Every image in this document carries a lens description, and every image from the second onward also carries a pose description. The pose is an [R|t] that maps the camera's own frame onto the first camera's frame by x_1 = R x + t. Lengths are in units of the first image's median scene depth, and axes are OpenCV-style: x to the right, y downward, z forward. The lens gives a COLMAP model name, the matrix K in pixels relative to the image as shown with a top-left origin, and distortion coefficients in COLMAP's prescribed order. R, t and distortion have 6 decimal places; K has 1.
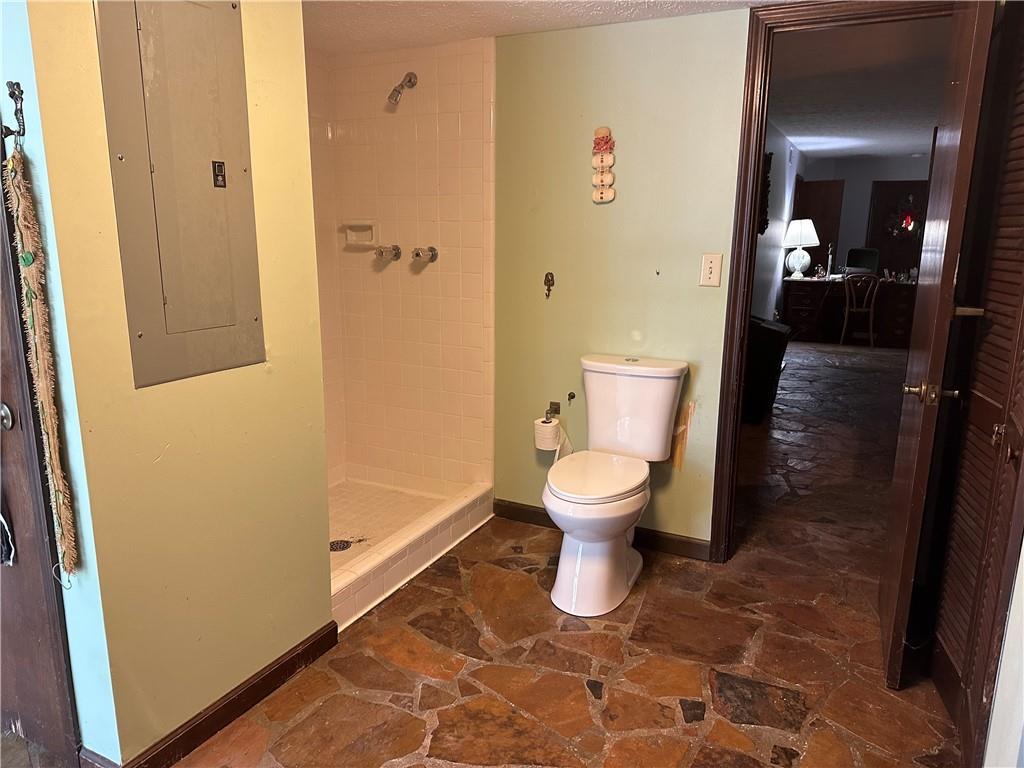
lens RADIAL K [[713.3, 0, 513.9], [0, 713.3, 387.3], [0, 0, 1]] dist [0.099621, -0.126543]
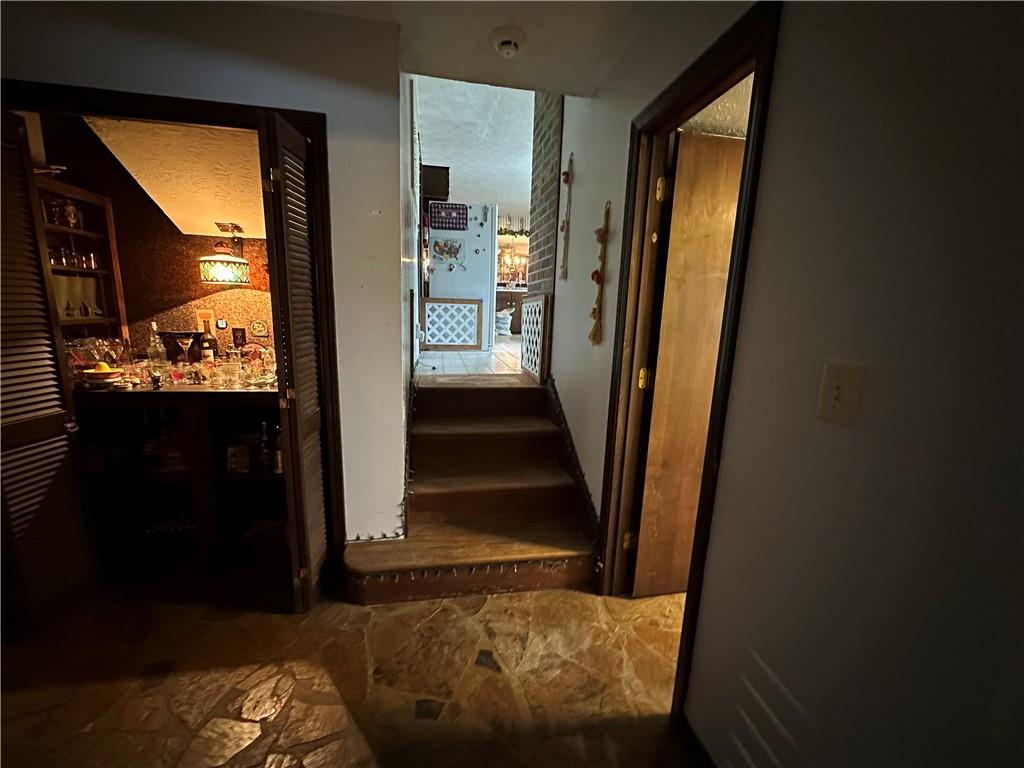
lens RADIAL K [[410.7, 0, 511.3], [0, 410.7, 383.8], [0, 0, 1]] dist [-0.000557, 0.001040]
pose [[-0.605641, -0.182616, 0.774500, 0.166716], [0.129203, 0.937827, 0.322160, -0.371000], [-0.785178, 0.295181, -0.544392, 1.680214]]
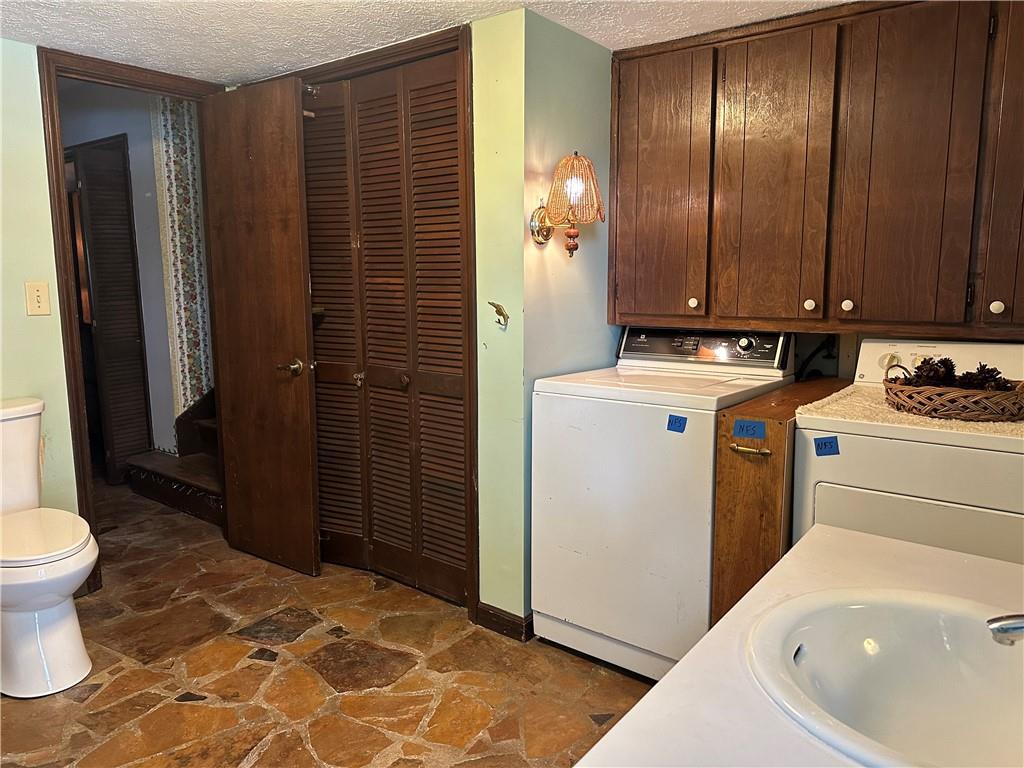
lens RADIAL K [[713.3, 0, 513.9], [0, 713.3, 387.3], [0, 0, 1]] dist [0.099621, -0.126543]
pose [[0.187629, -0.167415, 0.967868, -0.666924], [0.212311, 0.968986, 0.126450, -0.037346], [-0.959020, 0.181763, 0.217354, 0.241880]]
